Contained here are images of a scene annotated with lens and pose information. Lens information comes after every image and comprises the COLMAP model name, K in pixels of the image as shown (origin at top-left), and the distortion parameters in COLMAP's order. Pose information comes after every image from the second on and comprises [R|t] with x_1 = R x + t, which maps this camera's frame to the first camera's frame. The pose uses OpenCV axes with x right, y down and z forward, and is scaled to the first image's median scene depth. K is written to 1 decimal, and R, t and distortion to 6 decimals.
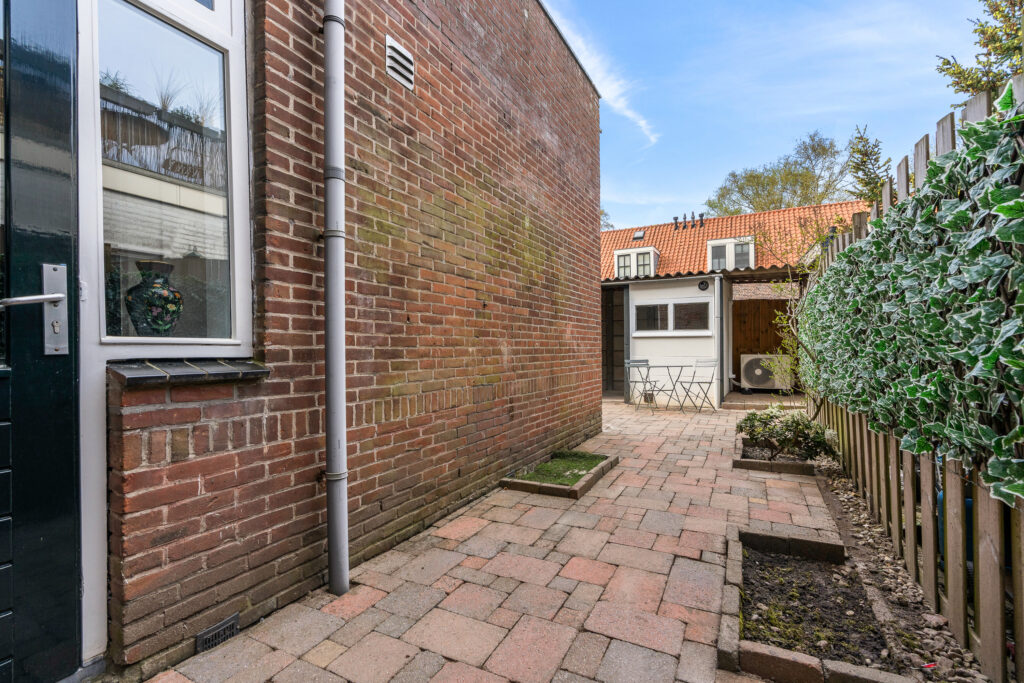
lens RADIAL K [[472.4, 0, 513.9], [0, 472.4, 343.4], [0, 0, 1]] dist [-0.012882, 0.004250]
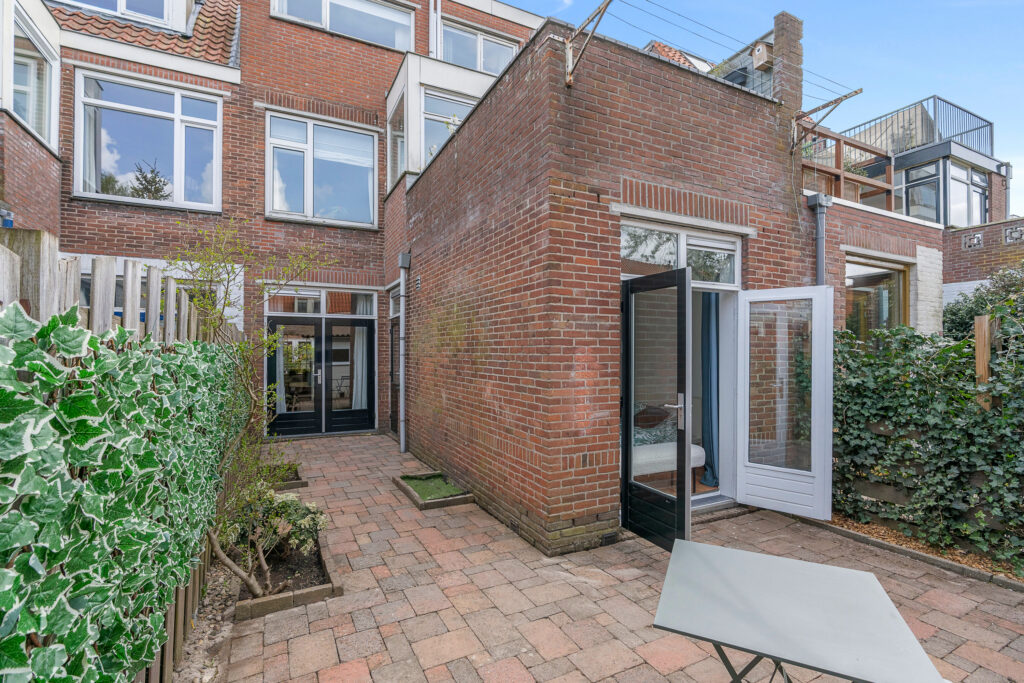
lens RADIAL K [[472.4, 0, 497.6], [0, 472.4, 348.0], [0, 0, 1]] dist [-0.012882, 0.004250]
pose [[-0.609270, 0.000840, -0.792963, 0.949366], [0.009539, 0.999935, -0.006271, -0.115107], [0.792906, -0.011385, -0.609238, 1.749517]]
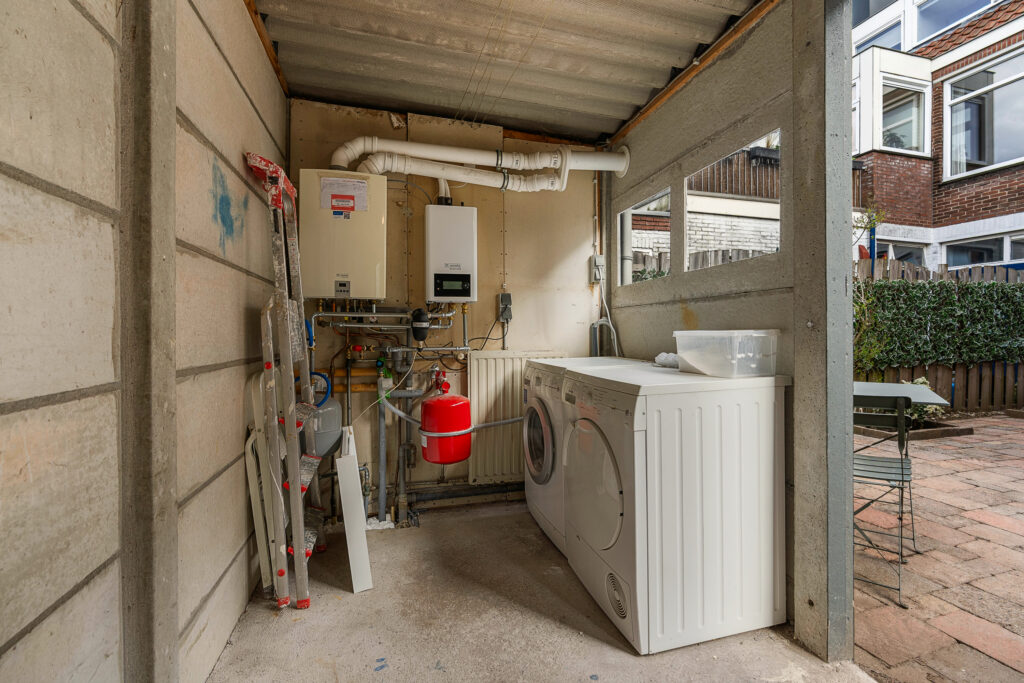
lens RADIAL K [[472.4, 0, 517.7], [0, 472.4, 340.8], [0, 0, 1]] dist [-0.012882, 0.004250]
pose [[-0.690982, -0.000355, 0.722872, 0.383393], [0.005571, 0.999968, 0.005817, 0.014047], [-0.722851, 0.008046, -0.690957, 2.401917]]
